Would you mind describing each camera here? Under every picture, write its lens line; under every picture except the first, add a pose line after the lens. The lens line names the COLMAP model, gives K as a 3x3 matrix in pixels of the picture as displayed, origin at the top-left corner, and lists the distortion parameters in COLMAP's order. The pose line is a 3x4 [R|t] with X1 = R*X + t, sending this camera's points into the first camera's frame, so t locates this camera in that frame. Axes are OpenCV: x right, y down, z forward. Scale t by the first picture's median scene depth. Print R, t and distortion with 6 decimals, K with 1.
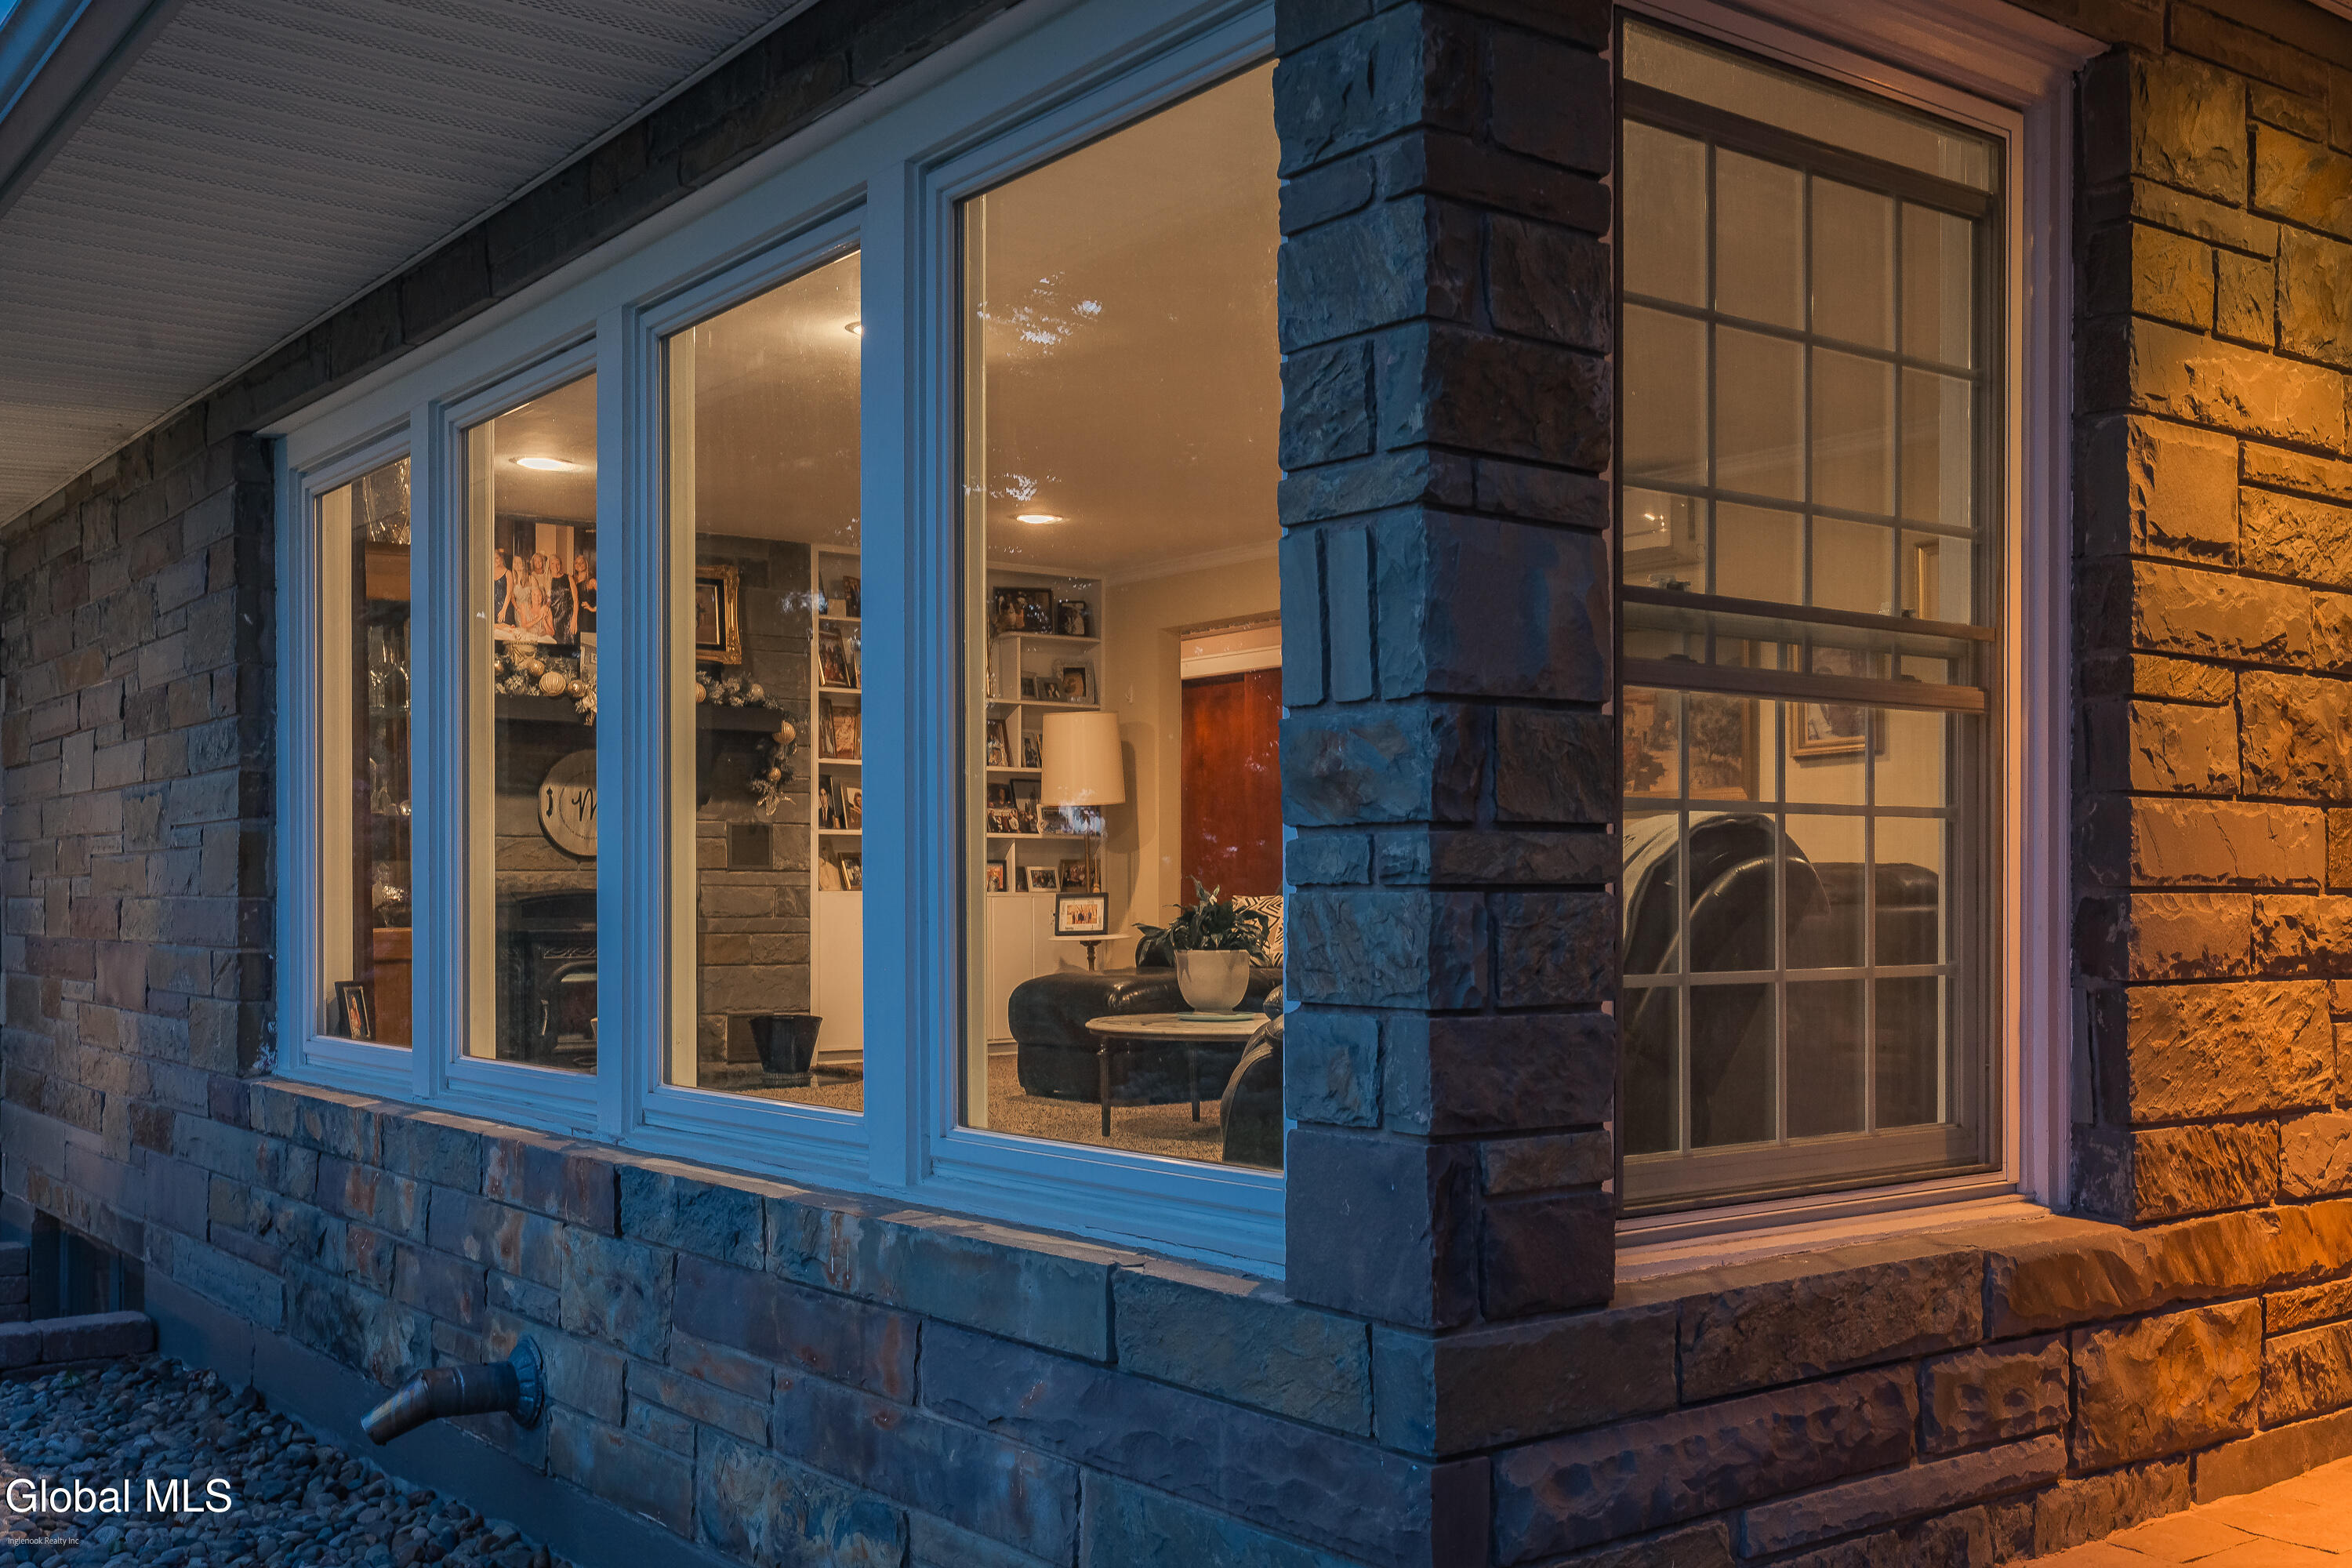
lens RADIAL K [[2310.3, 0, 1182.5], [0, 2310.3, 891.8], [0, 0, 1]] dist [0.003080, 0.000000]
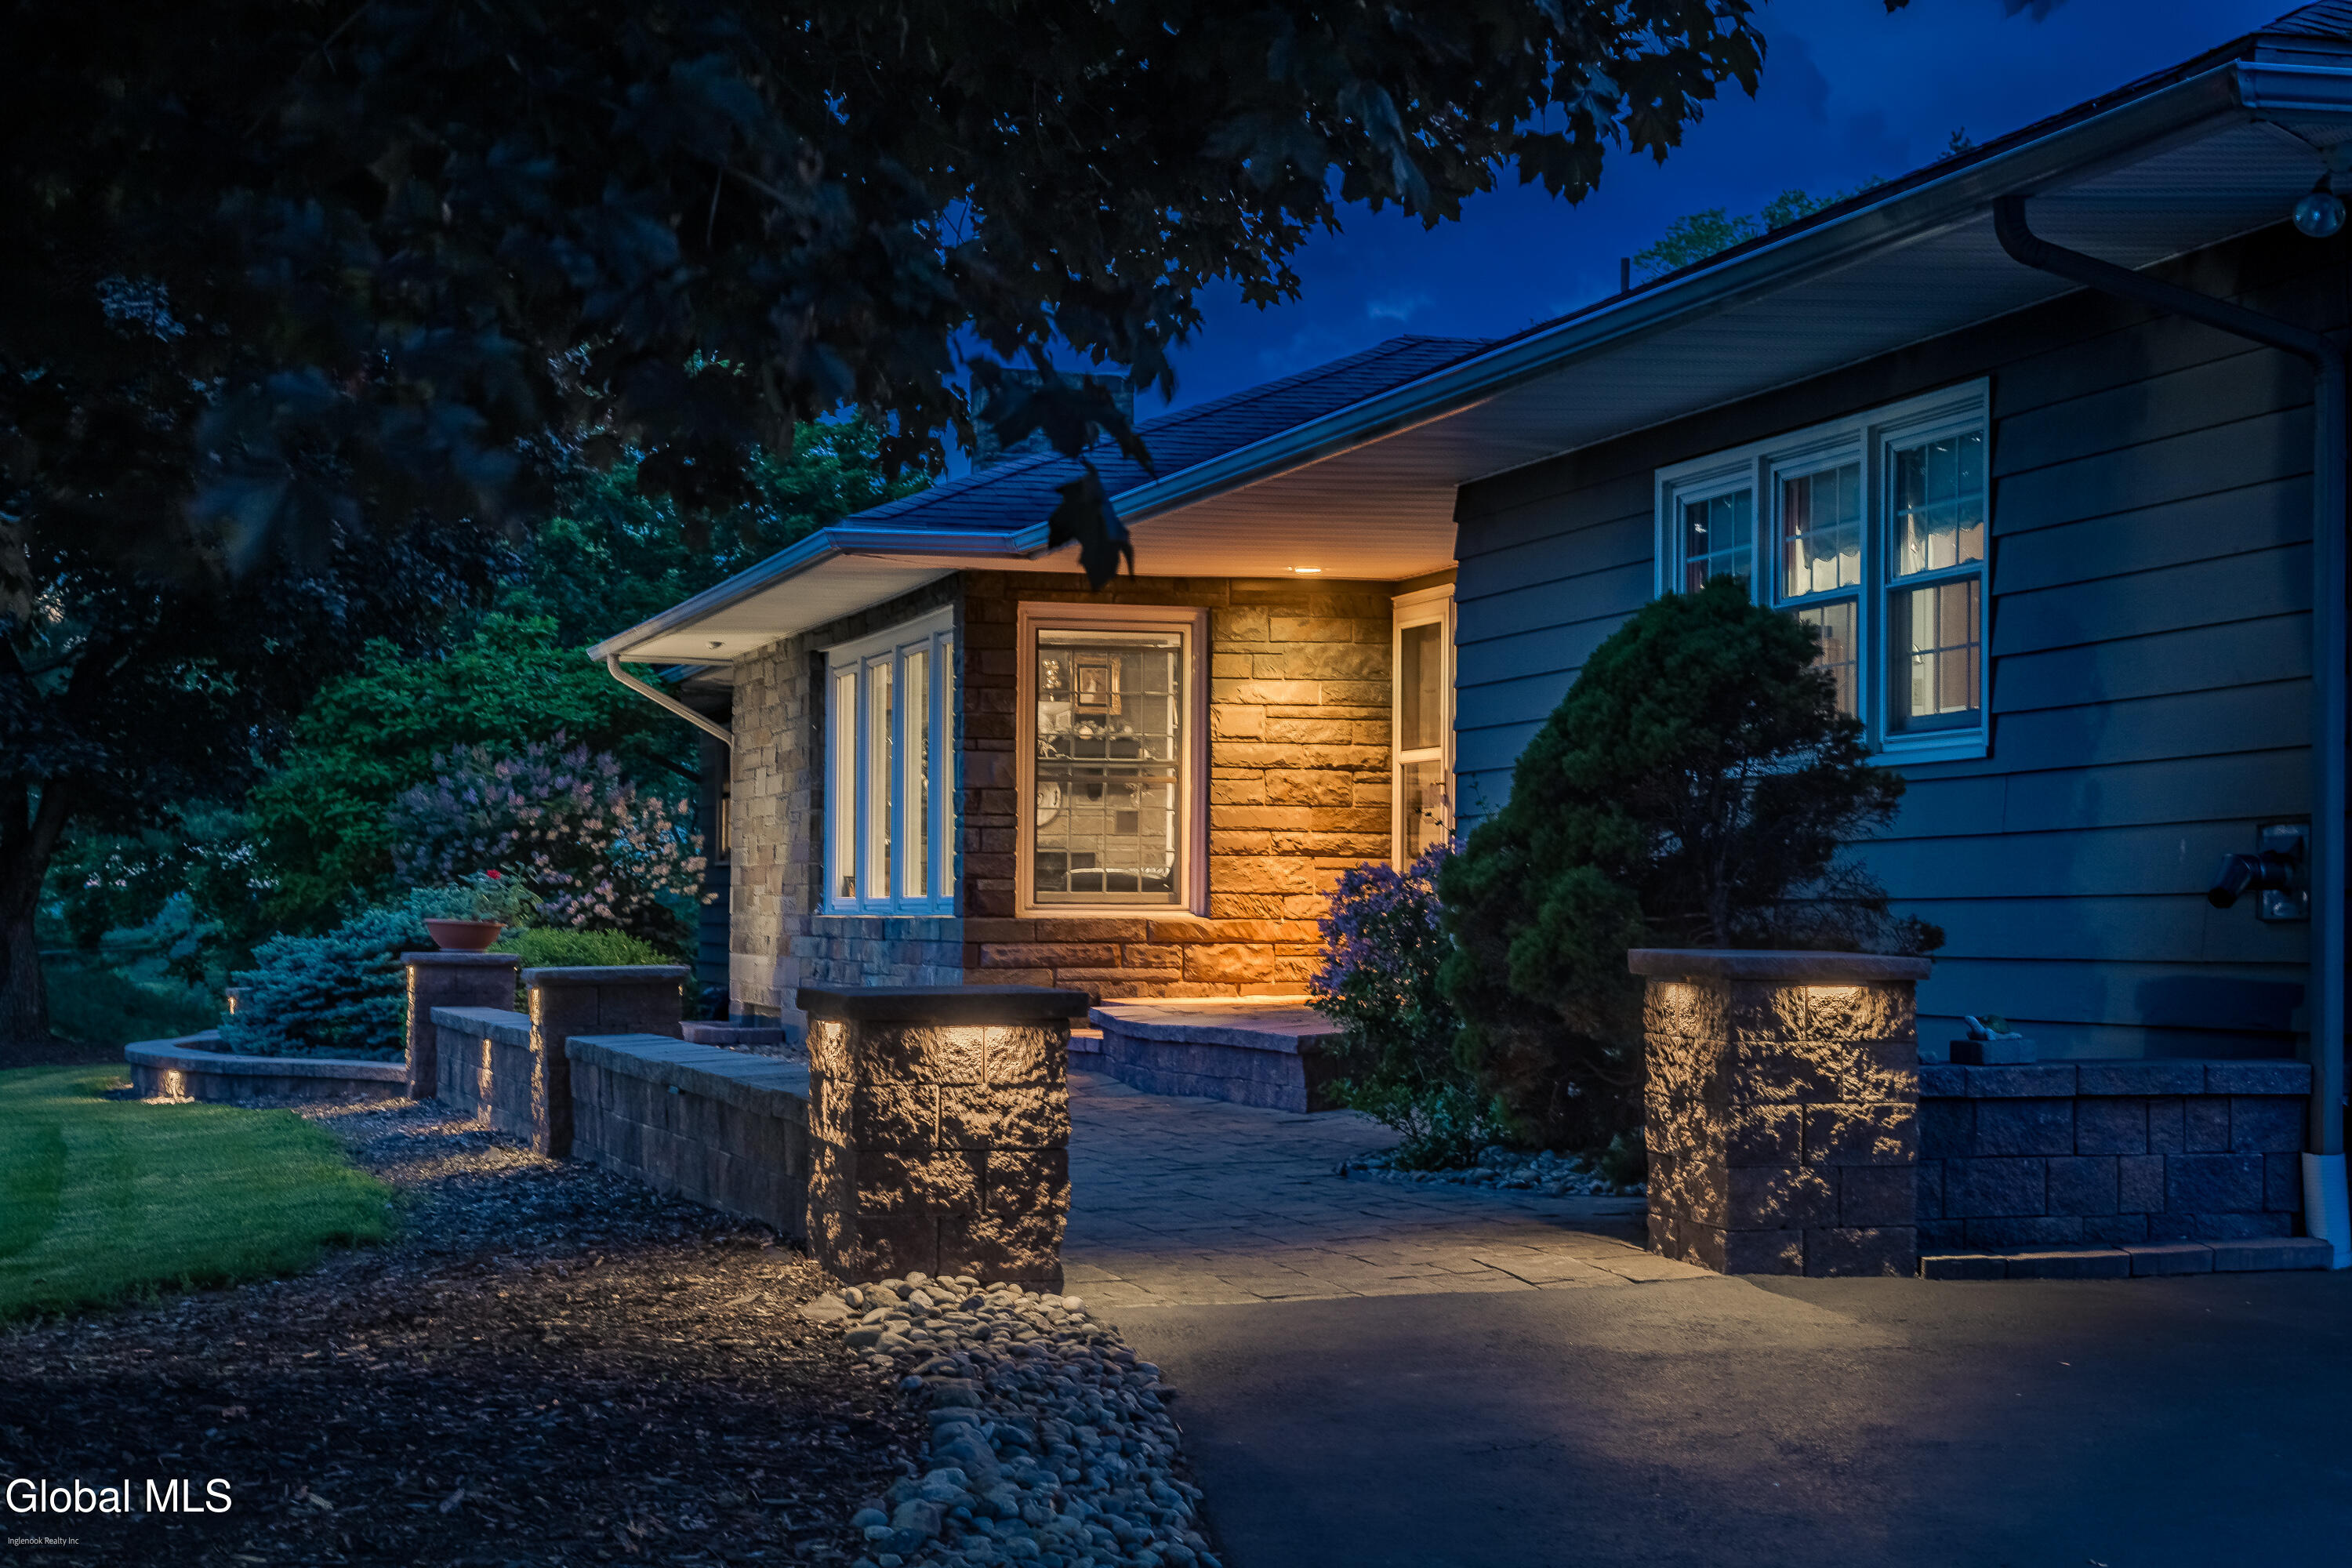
lens RADIAL K [[3955.3, 0, 1176.0], [0, 3955.3, 786.1], [0, 0, 1]] dist [-0.016675, 0.000000]
pose [[0.929450, -0.005346, -0.368910, 2.677221], [-0.005910, 0.999551, -0.029374, 0.114677], [0.368901, 0.029482, 0.929001, -4.912731]]
